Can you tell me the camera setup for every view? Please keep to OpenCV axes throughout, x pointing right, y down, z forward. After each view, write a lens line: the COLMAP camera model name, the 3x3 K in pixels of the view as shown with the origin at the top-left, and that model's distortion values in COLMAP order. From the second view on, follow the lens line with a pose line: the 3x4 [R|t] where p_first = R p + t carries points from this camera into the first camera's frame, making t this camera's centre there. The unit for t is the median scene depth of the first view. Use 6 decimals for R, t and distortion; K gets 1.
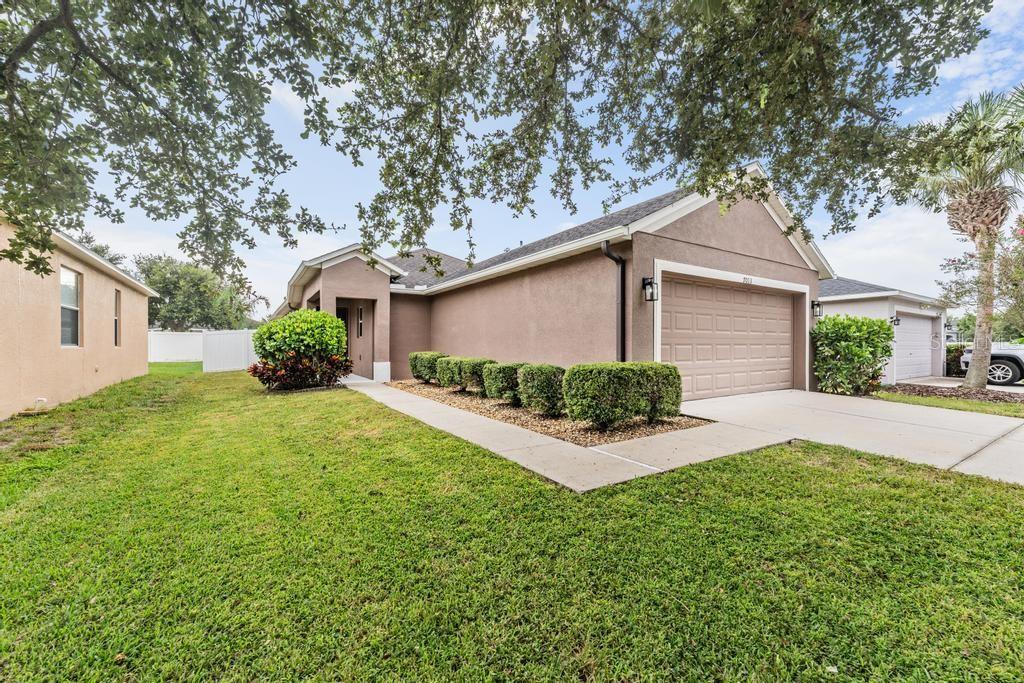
lens RADIAL K [[413.1, 0, 513.6], [0, 413.1, 344.8], [0, 0, 1]] dist [0.000164, -0.001029]
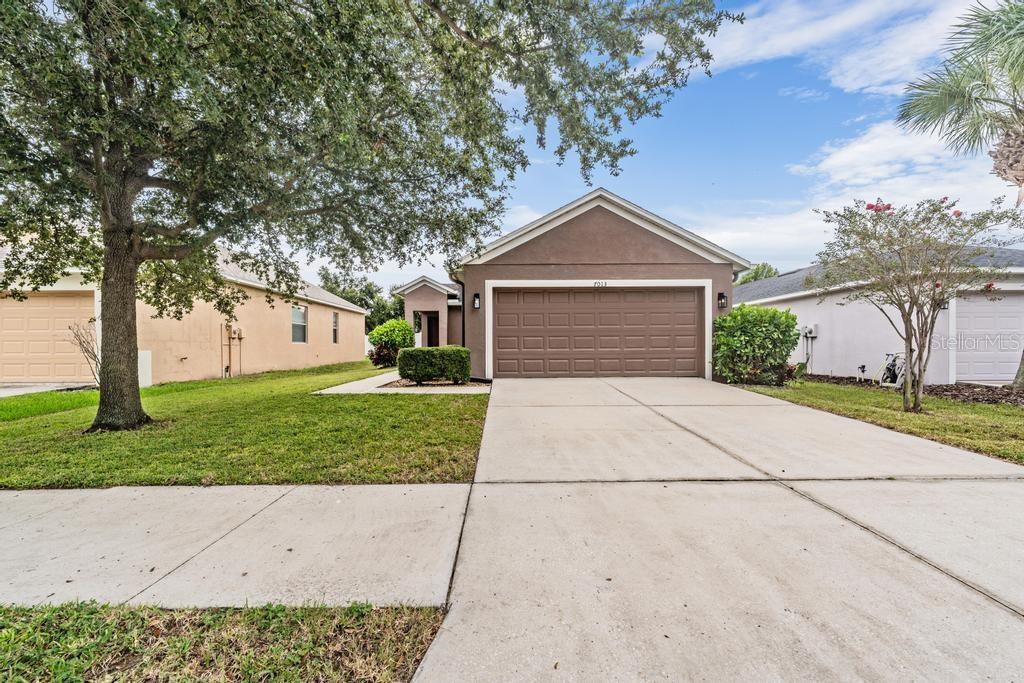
lens RADIAL K [[413.1, 0, 512.3], [0, 413.1, 343.9], [0, 0, 1]] dist [0.000164, -0.001029]
pose [[0.843427, -0.008517, -0.537176, 1.021119], [0.007880, 0.999963, -0.003483, 0.023458], [0.537185, -0.001295, 0.843463, -0.172974]]
